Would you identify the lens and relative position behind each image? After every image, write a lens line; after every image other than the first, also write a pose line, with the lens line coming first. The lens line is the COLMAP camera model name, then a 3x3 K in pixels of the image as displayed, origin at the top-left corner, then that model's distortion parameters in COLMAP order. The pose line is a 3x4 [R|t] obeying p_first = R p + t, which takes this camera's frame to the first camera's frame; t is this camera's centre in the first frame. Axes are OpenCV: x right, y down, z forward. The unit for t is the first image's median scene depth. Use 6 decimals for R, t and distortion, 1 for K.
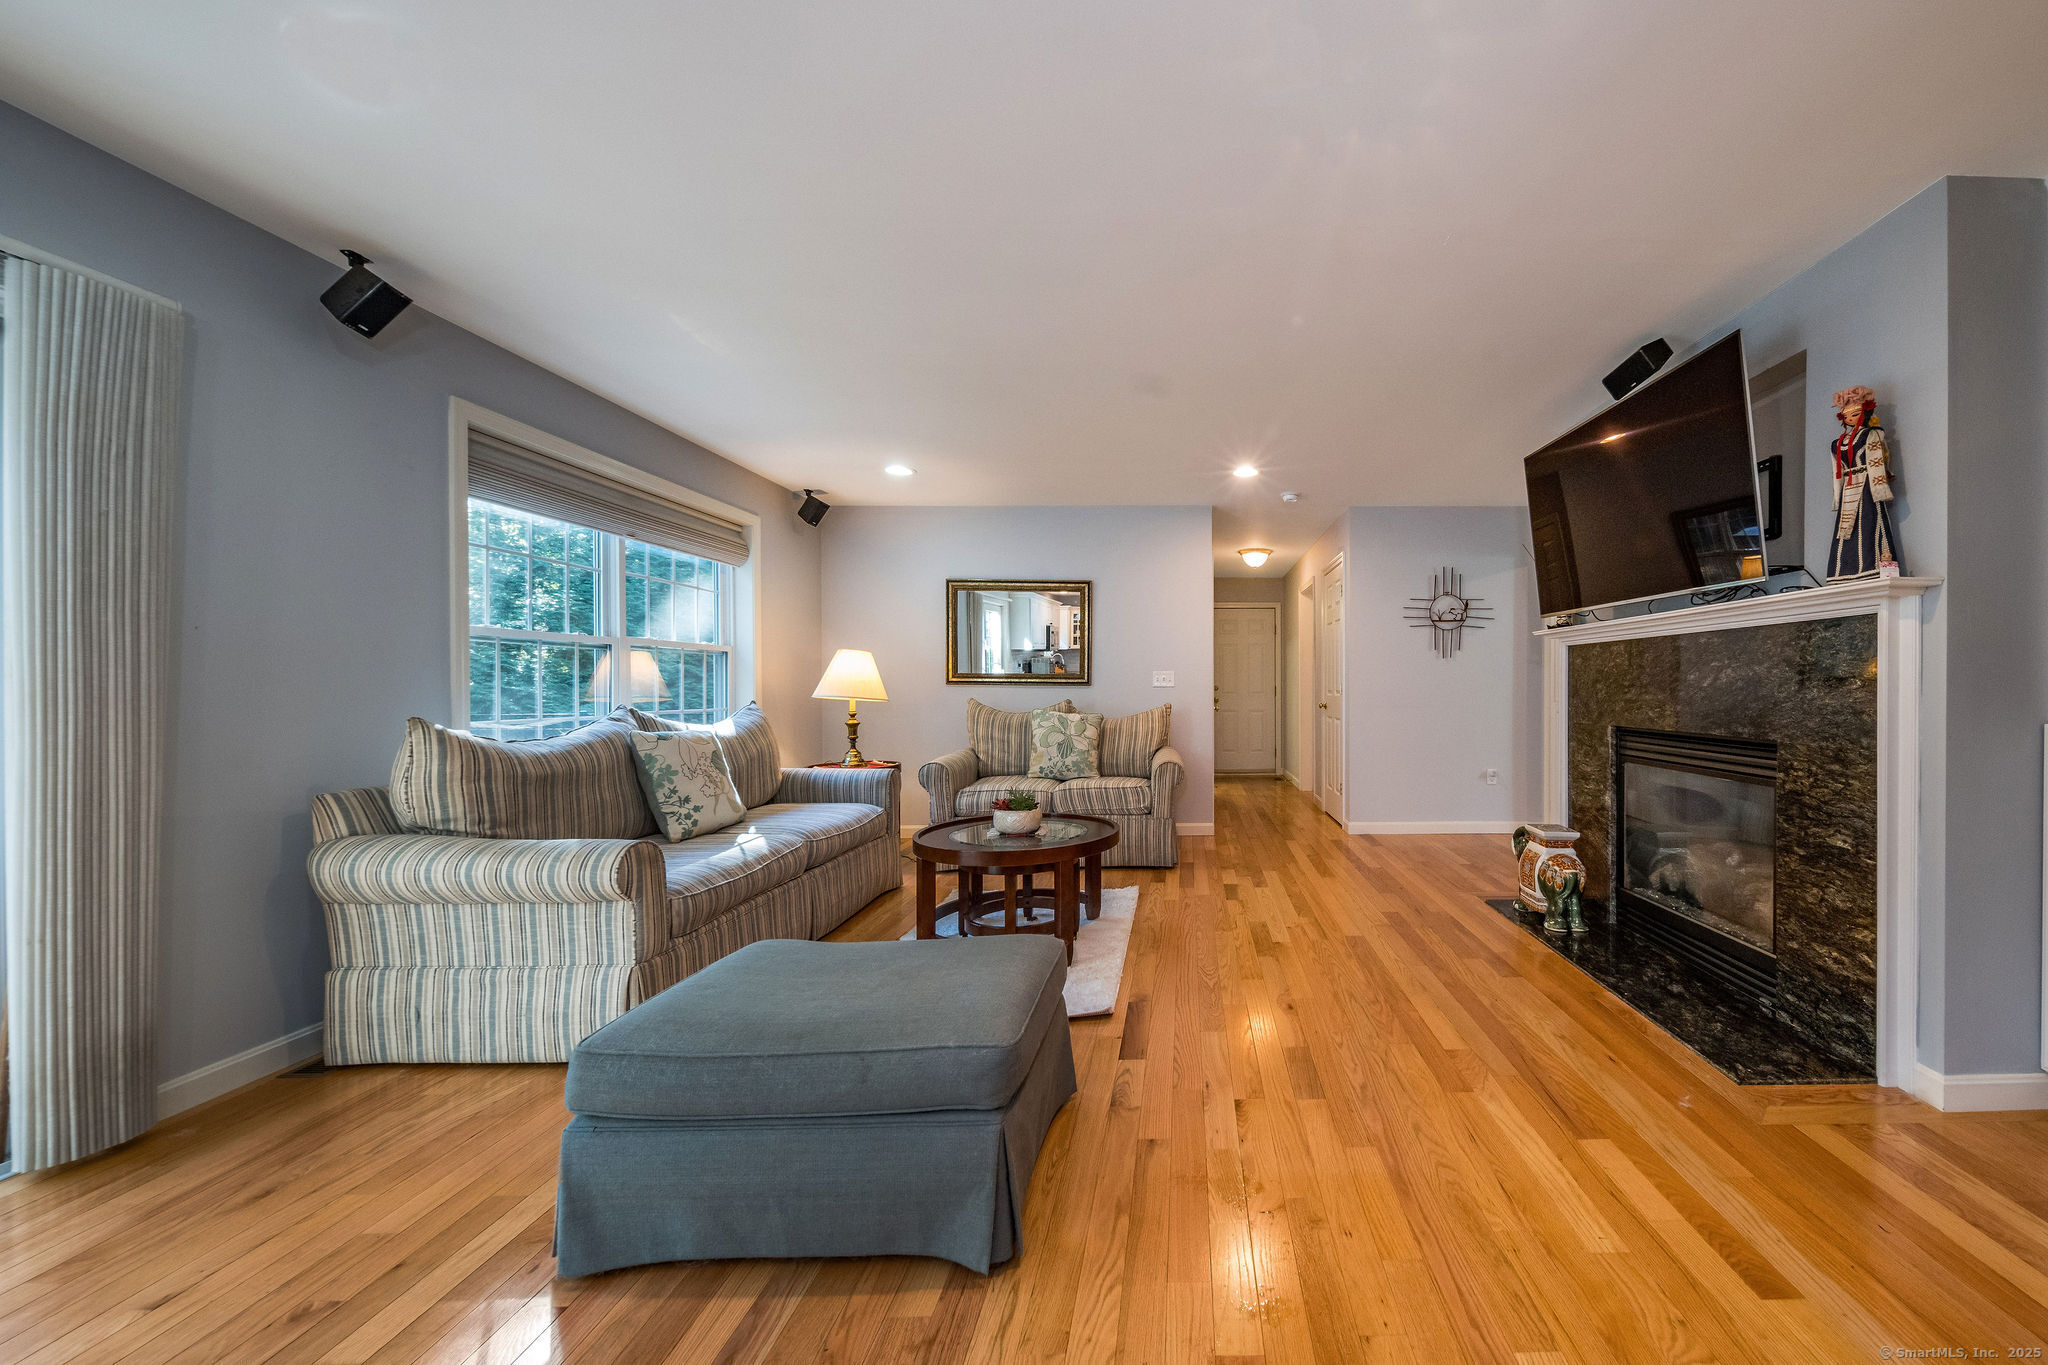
lens RADIAL K [[733.2, 0, 986.4], [0, 733.2, 689.0], [0, 0, 1]] dist [0.003292, -0.000038]
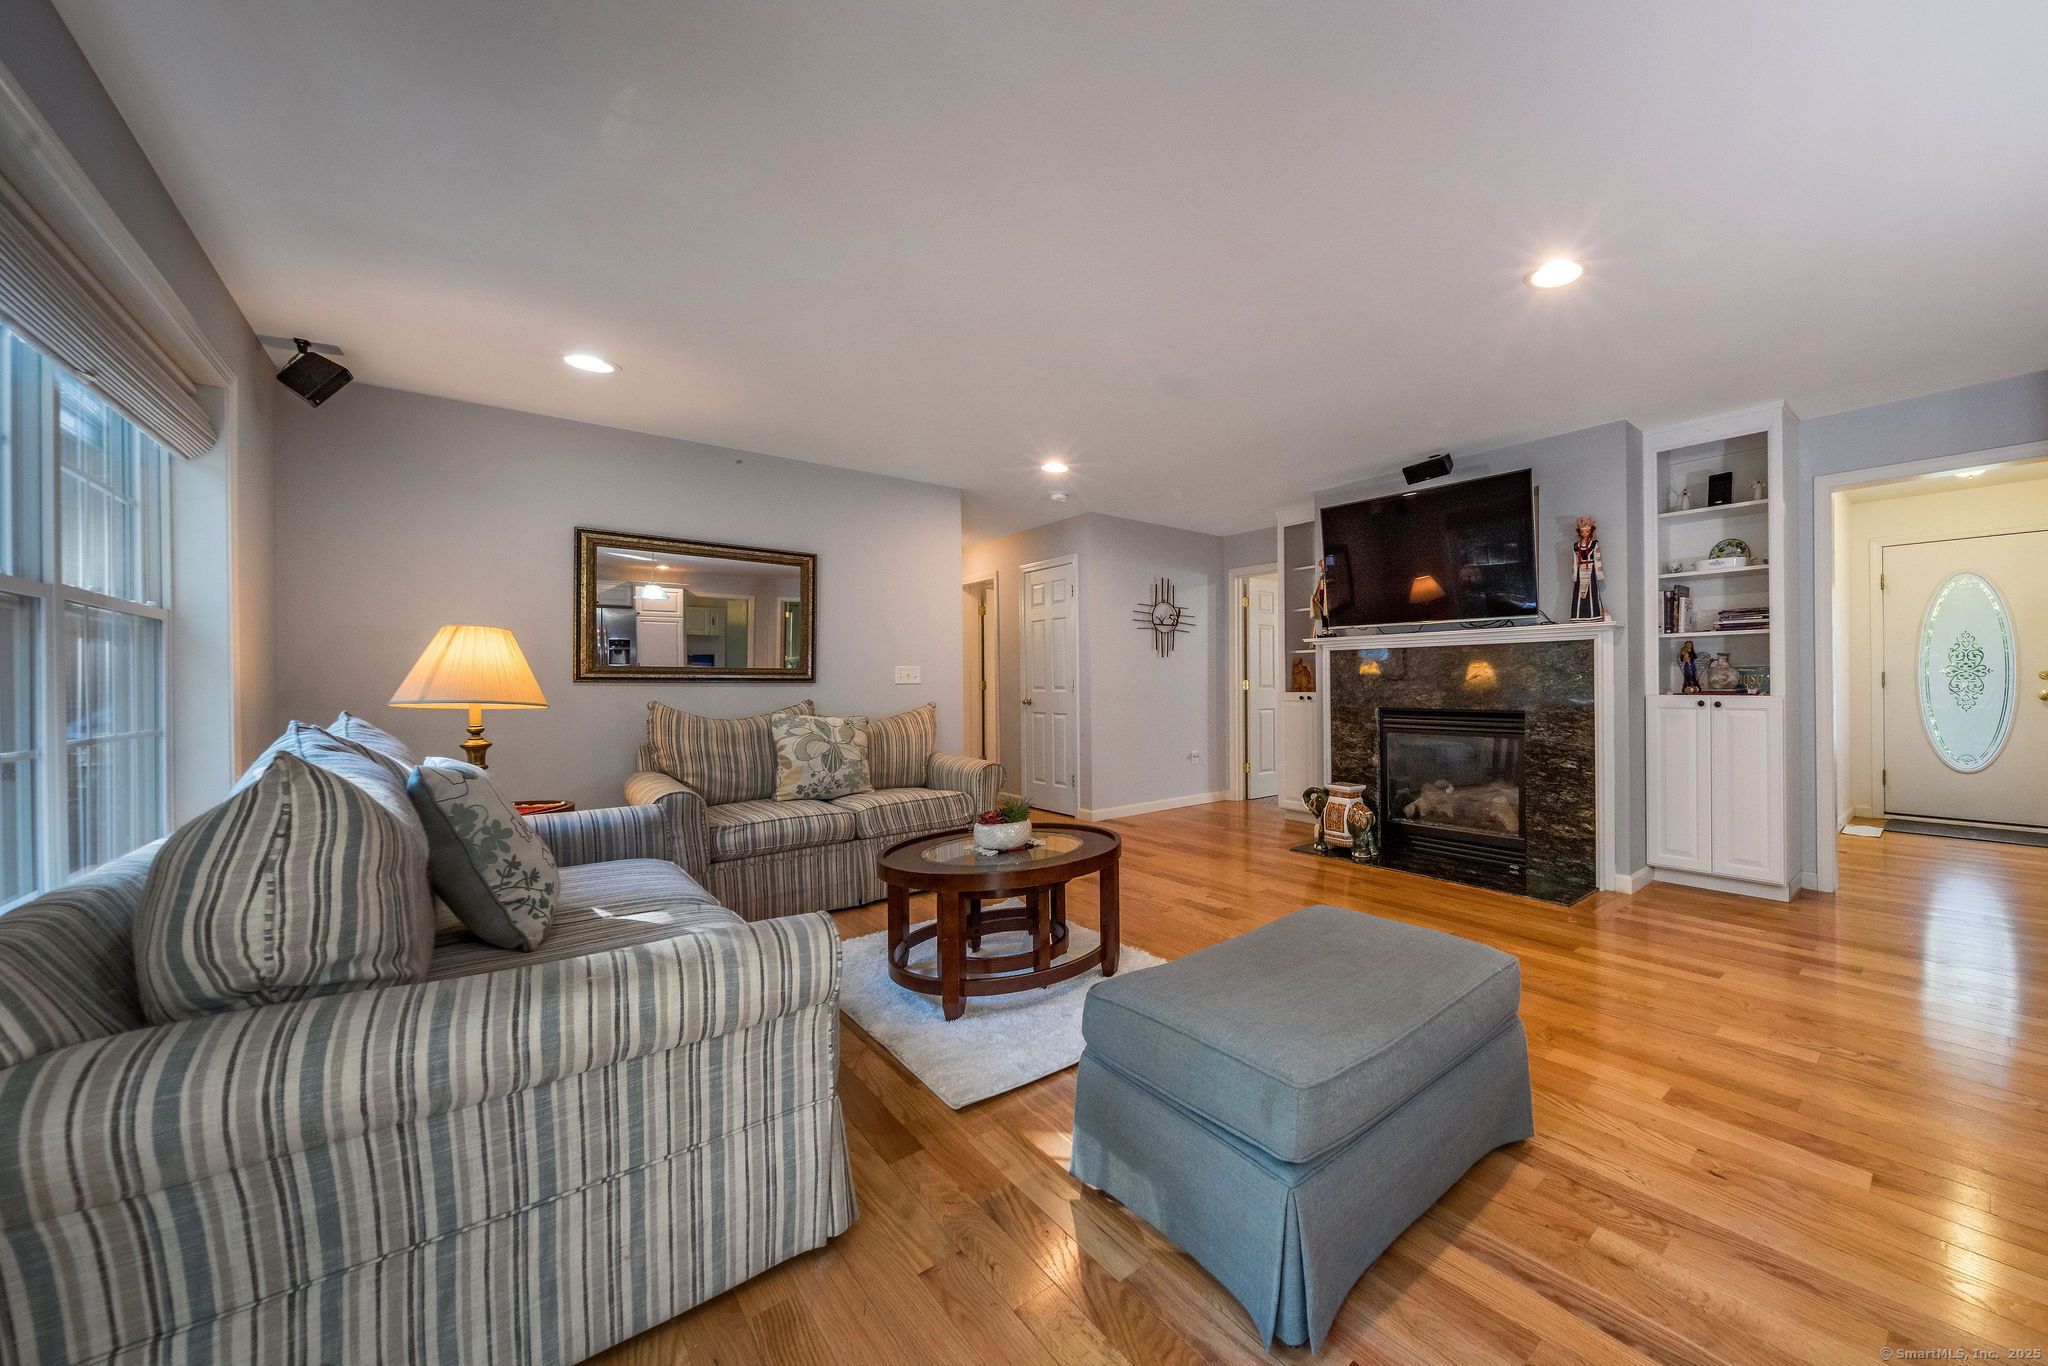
lens RADIAL K [[908.1, 0, 1033.6], [0, 908.1, 682.1], [0, 0, 1]] dist [0.001239, -0.000020]
pose [[0.691747, -0.003223, 0.722133, -0.865717], [0.008885, 0.999952, -0.004048, 0.001355], [-0.722085, 0.009217, 0.691743, 0.260787]]
